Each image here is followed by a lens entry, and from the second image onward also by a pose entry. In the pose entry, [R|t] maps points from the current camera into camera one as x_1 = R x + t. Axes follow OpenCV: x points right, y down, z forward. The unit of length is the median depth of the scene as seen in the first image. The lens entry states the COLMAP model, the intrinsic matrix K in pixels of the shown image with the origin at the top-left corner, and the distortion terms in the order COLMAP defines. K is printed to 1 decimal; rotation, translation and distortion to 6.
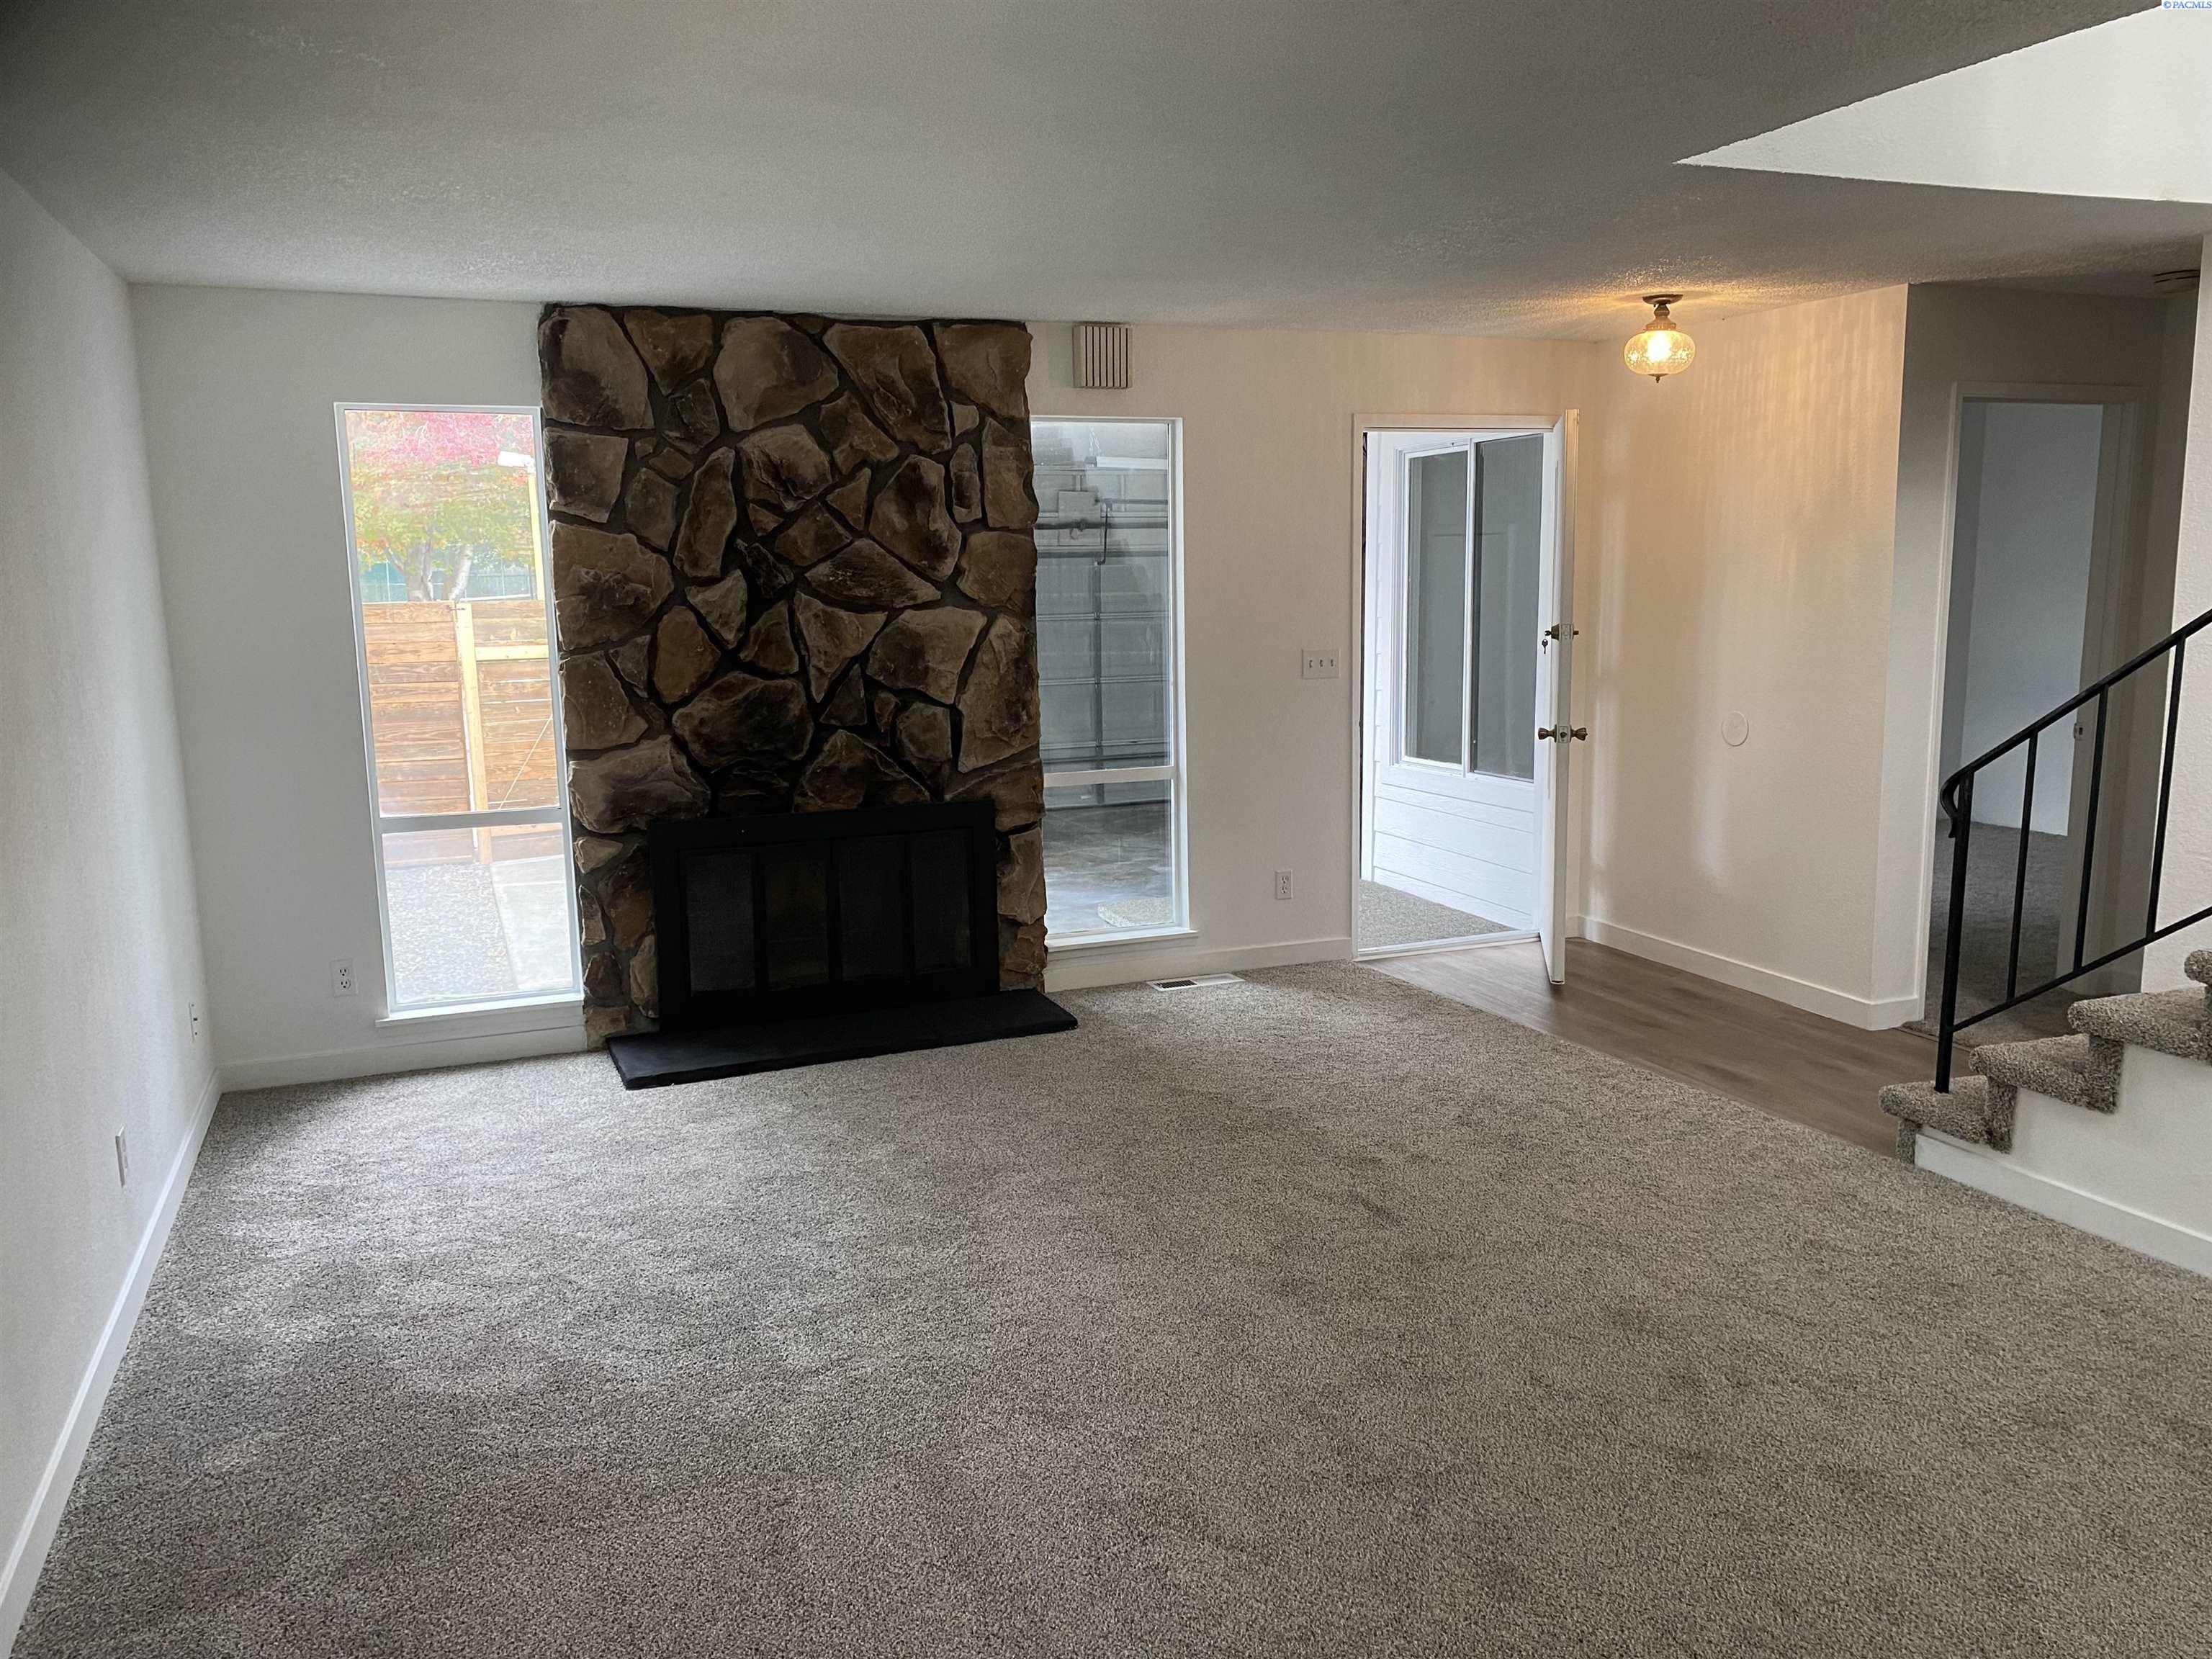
lens RADIAL K [[1567.1, 0, 1102.2], [0, 1567.1, 862.5], [0, 0, 1]] dist [0.000243, -0.001385]
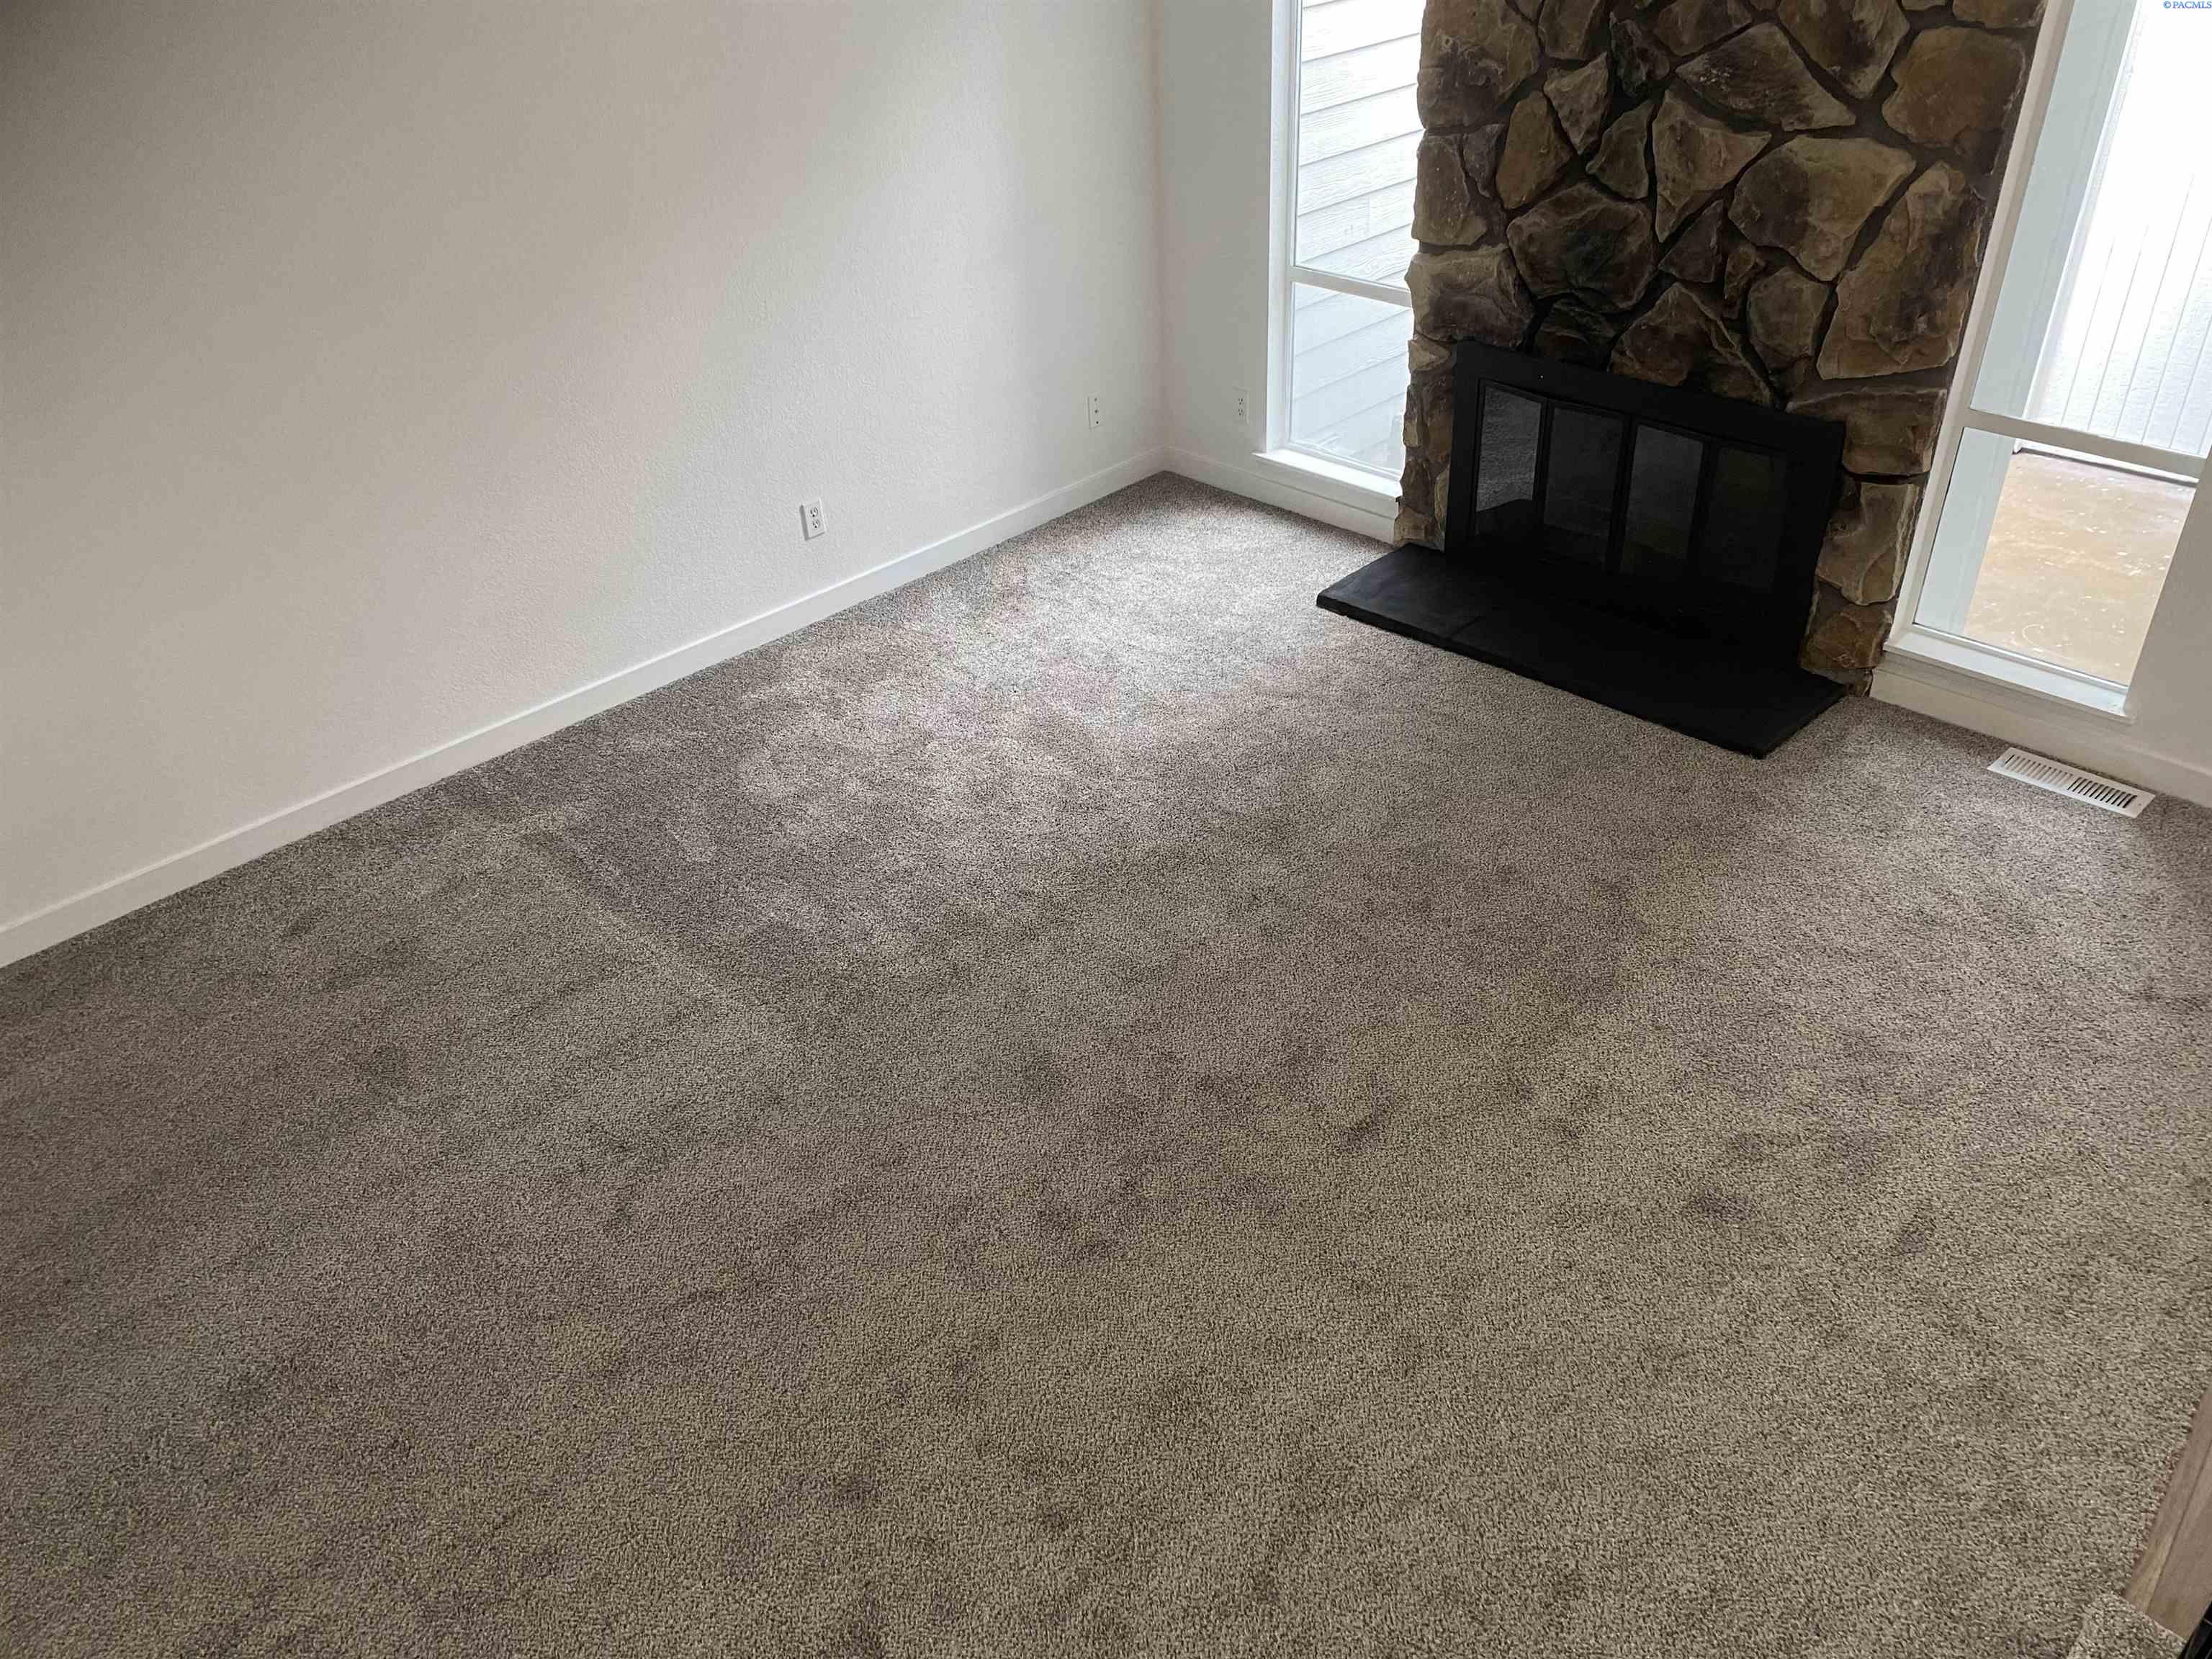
lens RADIAL K [[1690.5, 0, 1106.0], [0, 1690.5, 829.5], [0, 0, 1]] dist [-0.001187, -0.005344]
pose [[0.379777, 0.511644, -0.770707, 0.524625], [-0.117566, 0.853066, 0.508387, -0.251716], [0.917577, -0.102465, 0.384127, 0.389592]]
